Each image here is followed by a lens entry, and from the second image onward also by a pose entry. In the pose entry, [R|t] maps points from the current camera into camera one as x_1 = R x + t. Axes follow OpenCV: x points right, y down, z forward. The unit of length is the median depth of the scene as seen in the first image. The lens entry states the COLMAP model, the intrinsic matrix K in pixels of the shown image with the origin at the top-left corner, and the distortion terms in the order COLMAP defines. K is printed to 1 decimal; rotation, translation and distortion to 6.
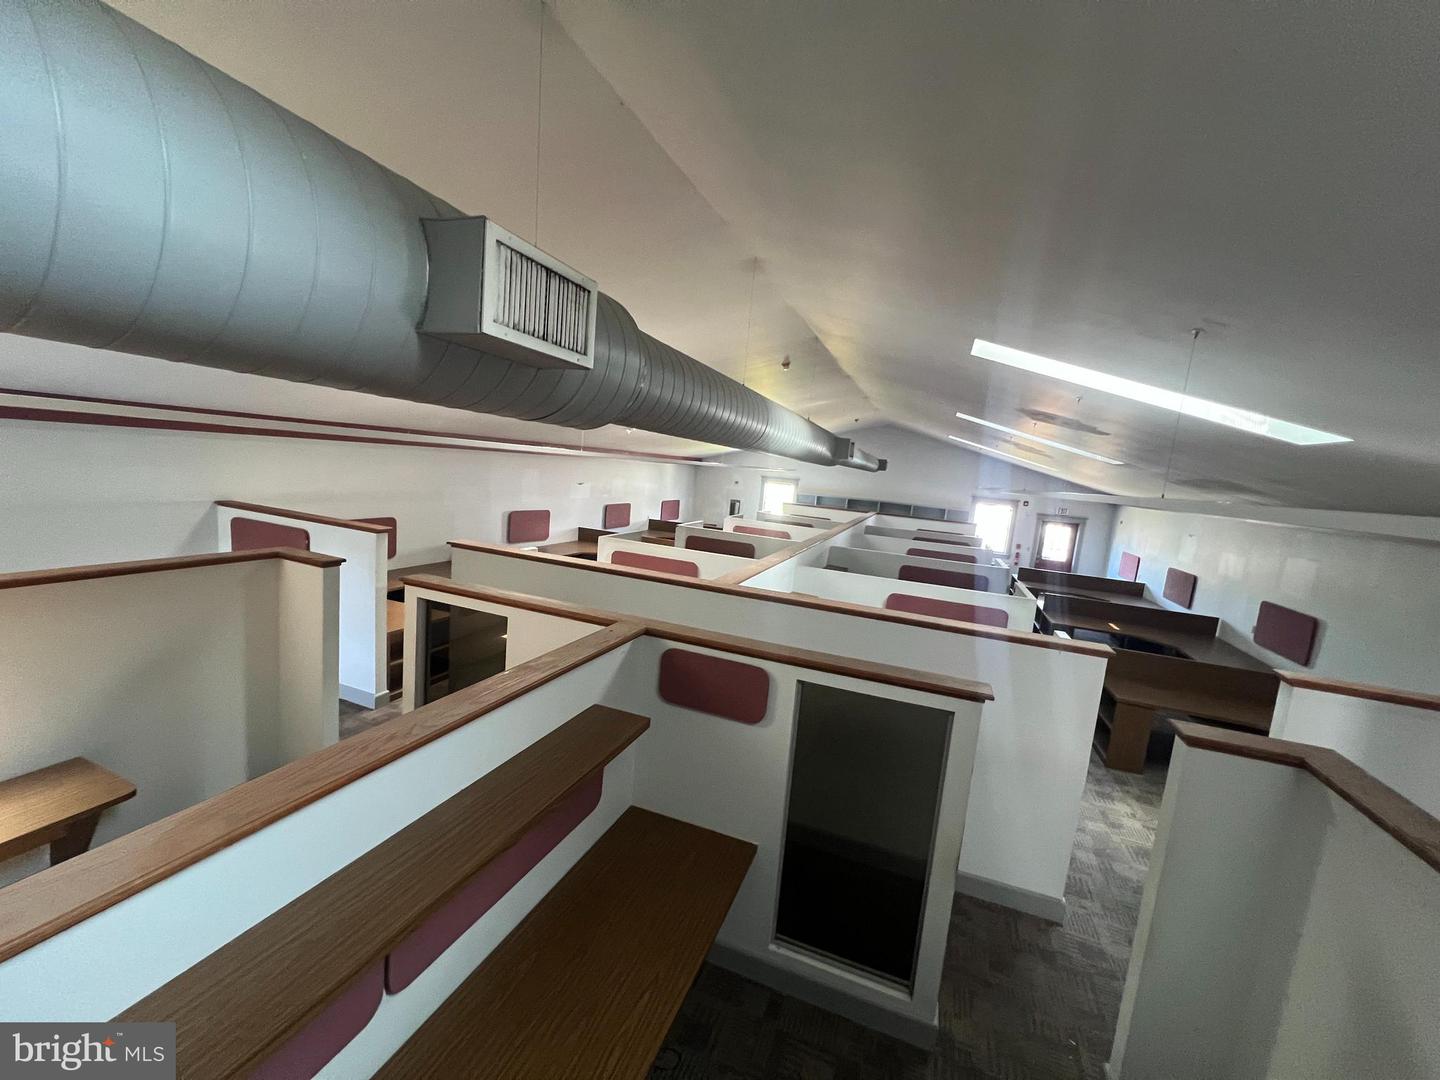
lens RADIAL K [[574.2, 0, 721.8], [0, 574.2, 541.2], [0, 0, 1]] dist [-0.002106, 0.000391]
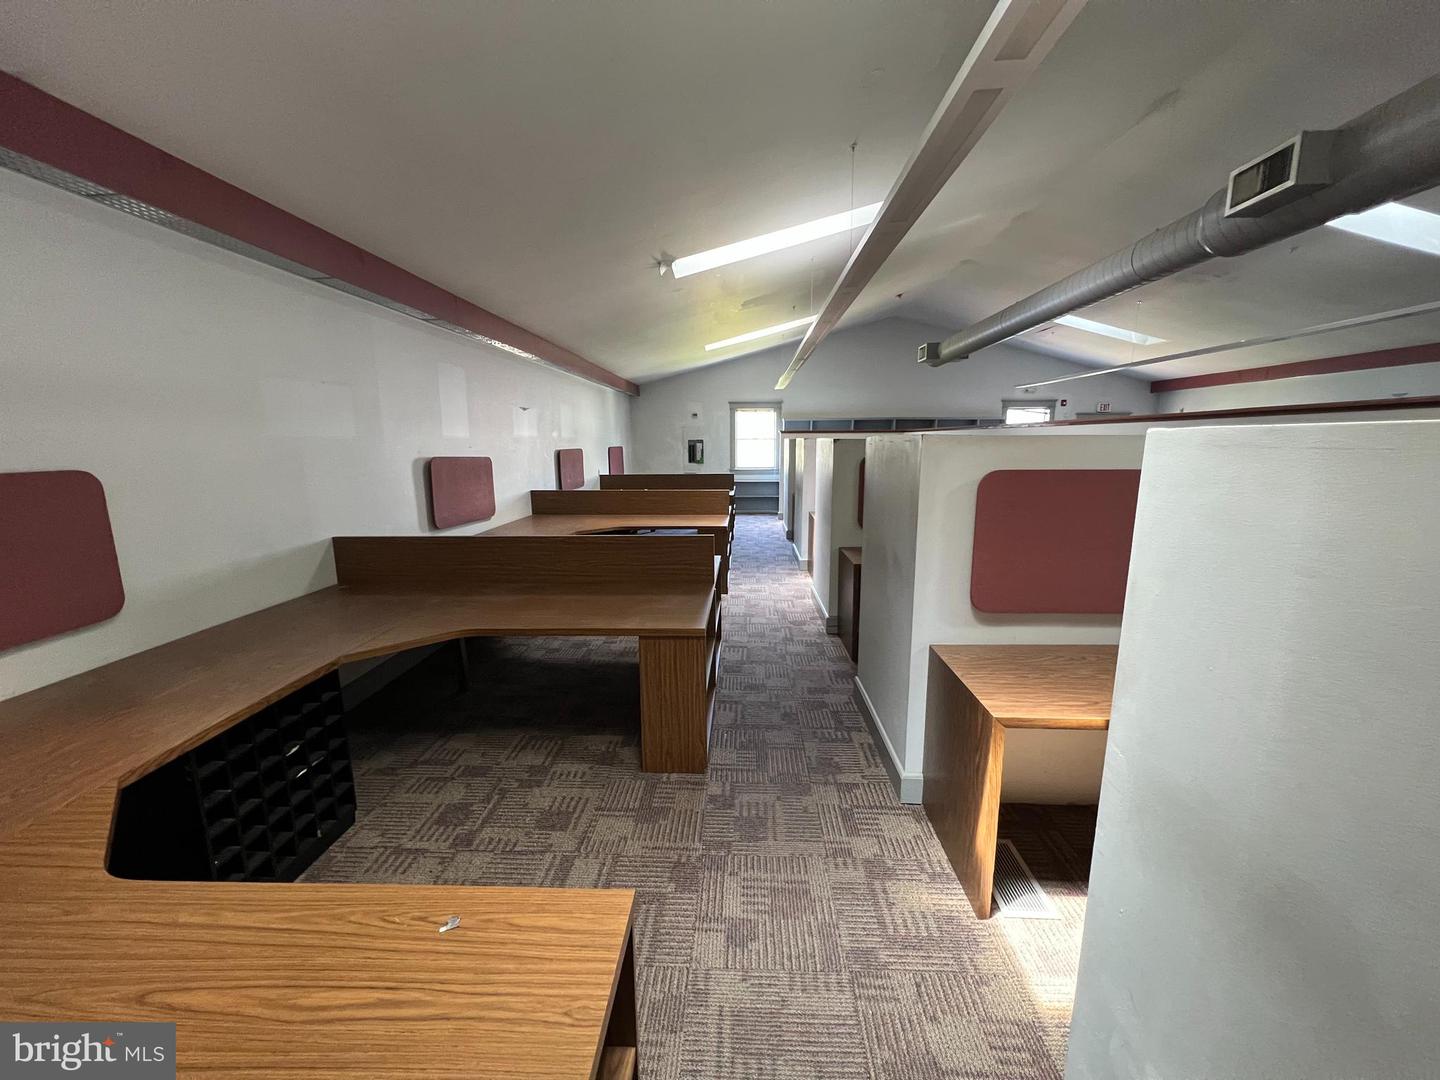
lens RADIAL K [[574.2, 0, 720.7], [0, 574.2, 541.4], [0, 0, 1]] dist [-0.002106, 0.000391]
pose [[0.946507, -0.147249, 0.287128, -0.231606], [0.131522, 0.988590, 0.073423, 0.006616], [-0.294663, -0.031732, 0.955074, 0.408369]]
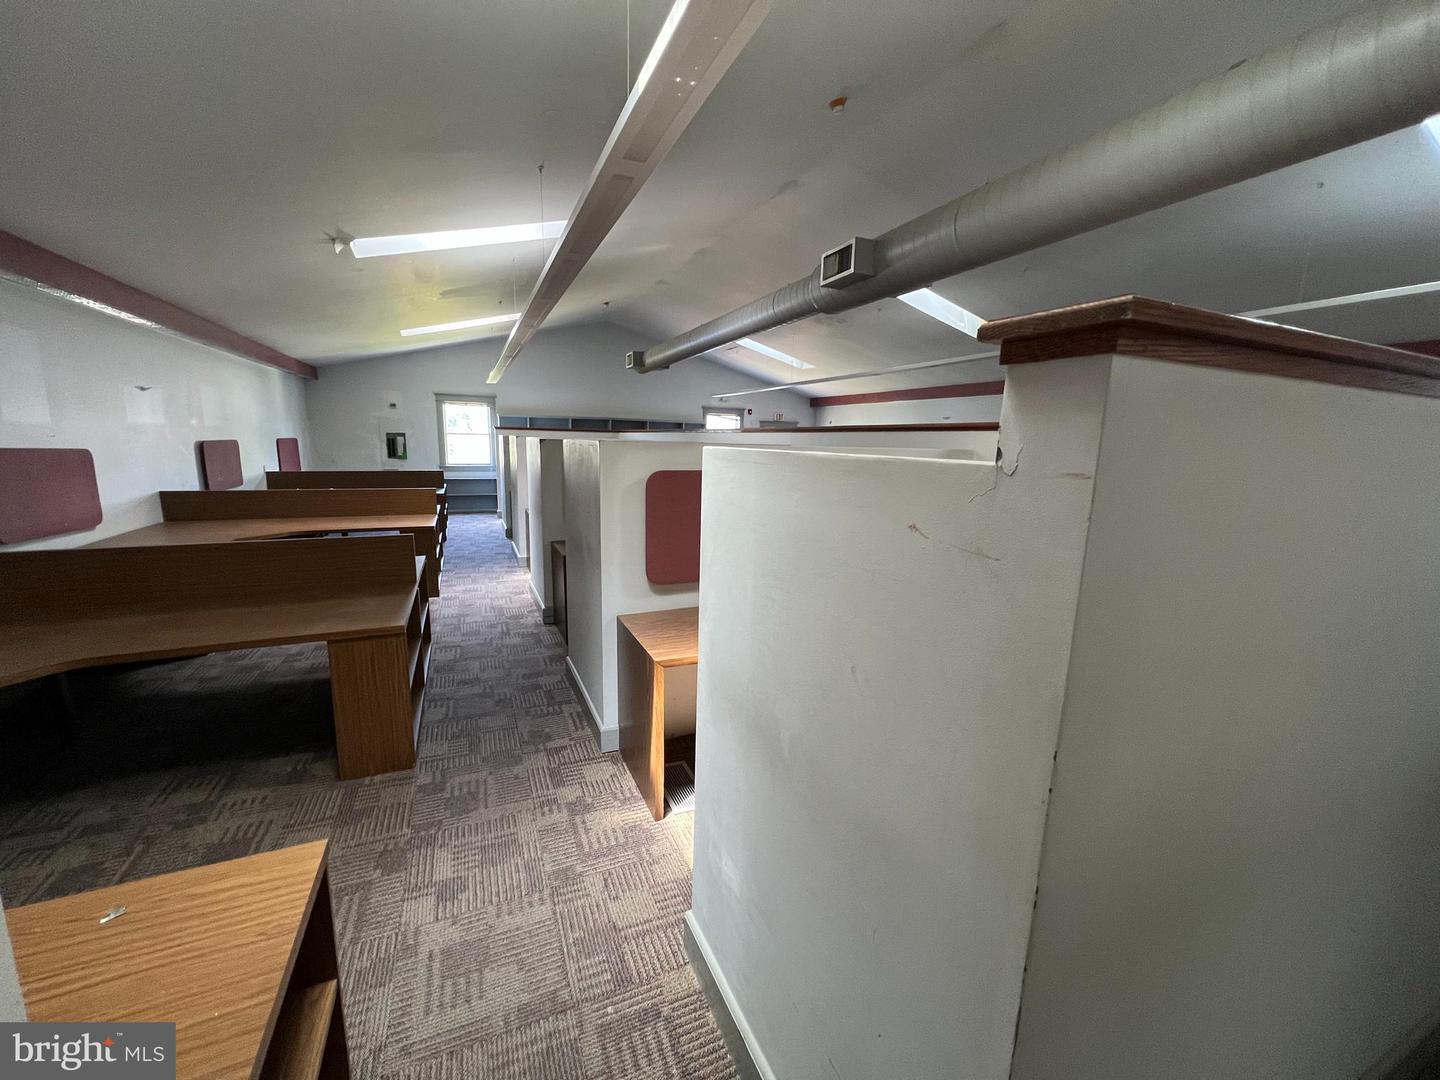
lens RADIAL K [[574.2, 0, 719.9], [0, 574.2, 541.7], [0, 0, 1]] dist [-0.002106, 0.000391]
pose [[0.714281, -0.192977, 0.672727, -0.235004], [0.132663, 0.981140, 0.140591, 0.008035], [-0.687170, -0.011175, 0.726411, 0.375926]]
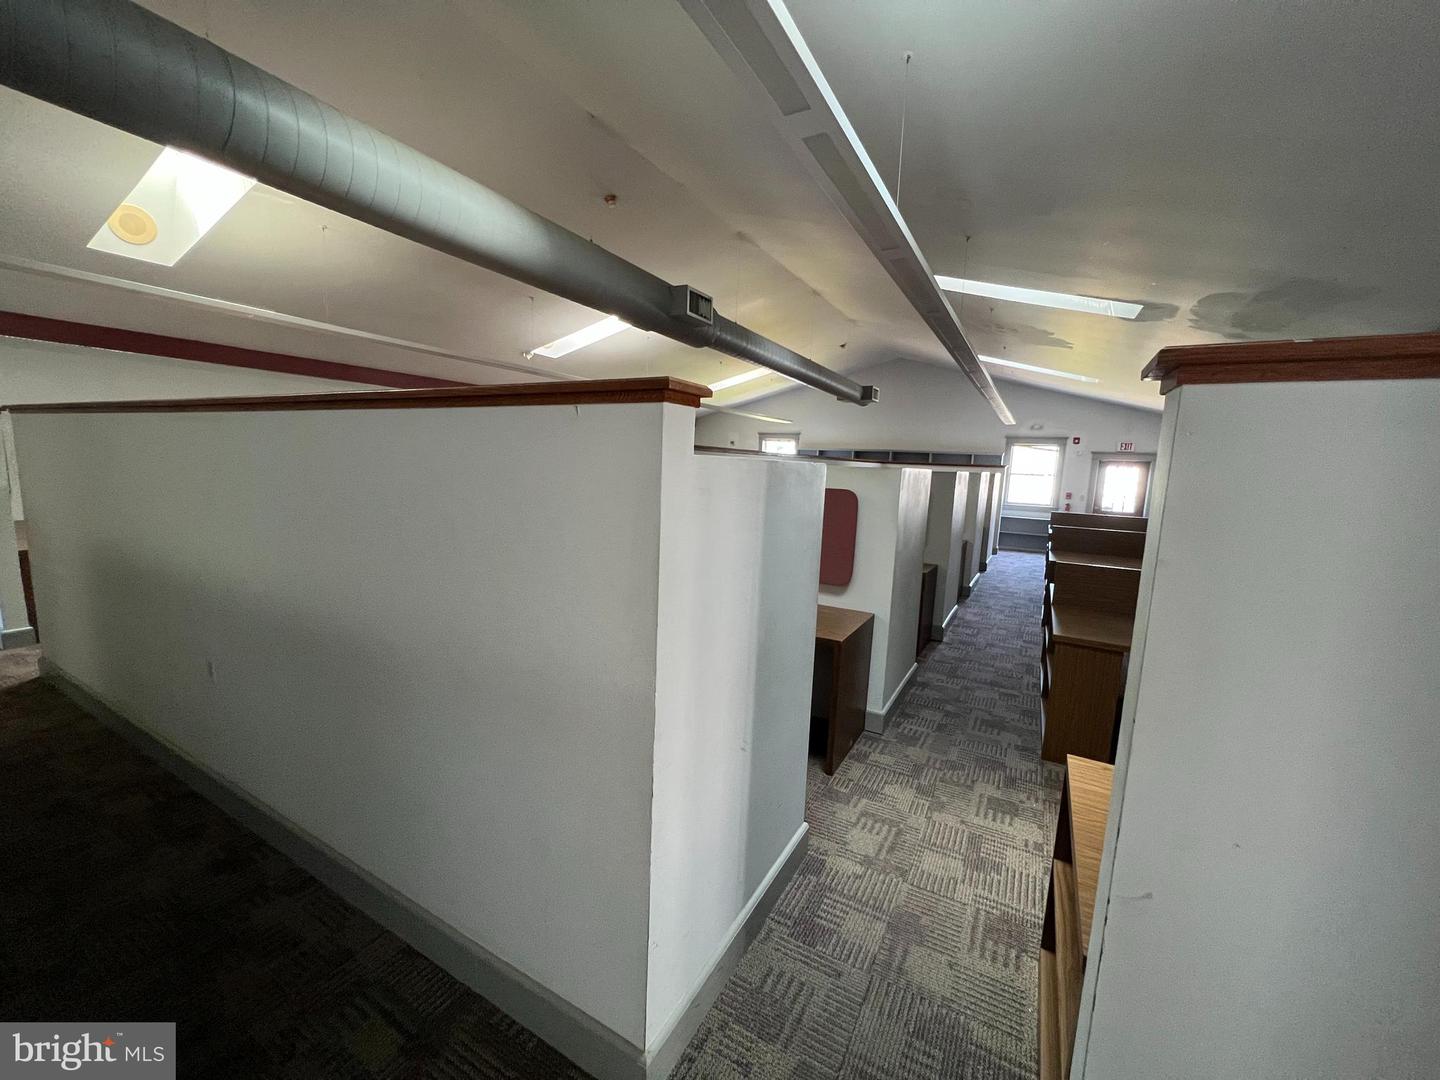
lens RADIAL K [[574.2, 0, 722.7], [0, 574.2, 542.4], [0, 0, 1]] dist [-0.002106, 0.000391]
pose [[0.986852, -0.027772, -0.159220, 0.199820], [0.026753, 0.999606, -0.008545, 0.077833], [0.159394, 0.004173, 0.987206, 0.171563]]
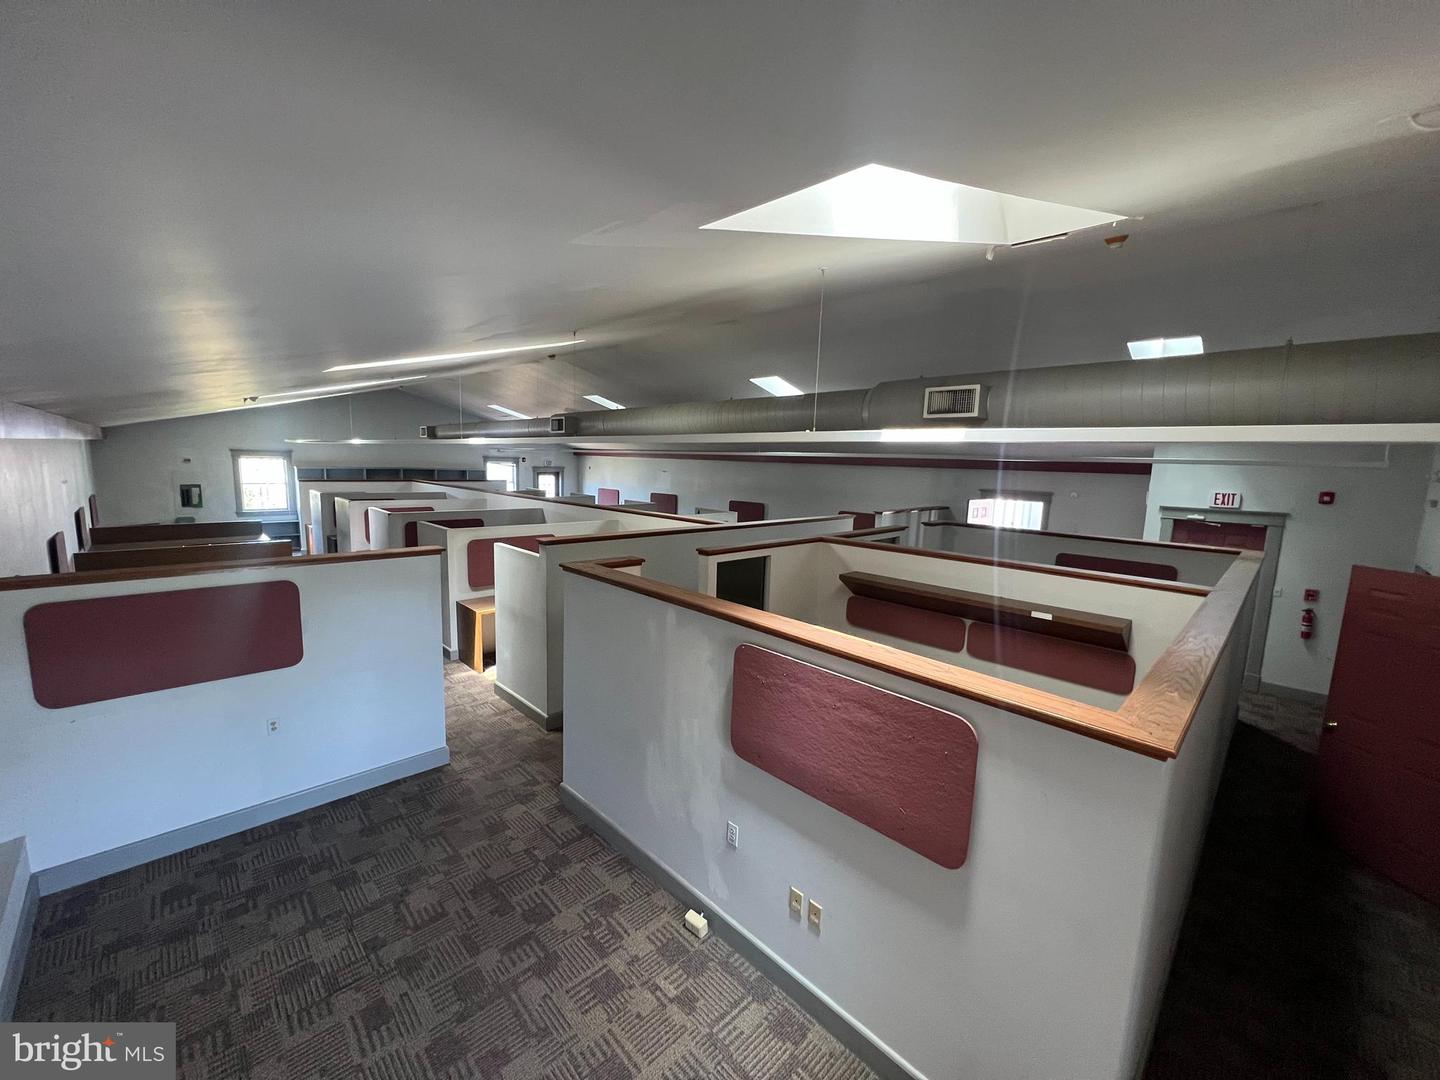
lens RADIAL K [[574.2, 0, 720.3], [0, 574.2, 541.3], [0, 0, 1]] dist [-0.002106, 0.000391]
pose [[0.420565, -0.199767, 0.884996, -0.473853], [0.125384, 0.978895, 0.161378, -0.046532], [-0.898557, 0.043094, 0.436736, 0.112632]]
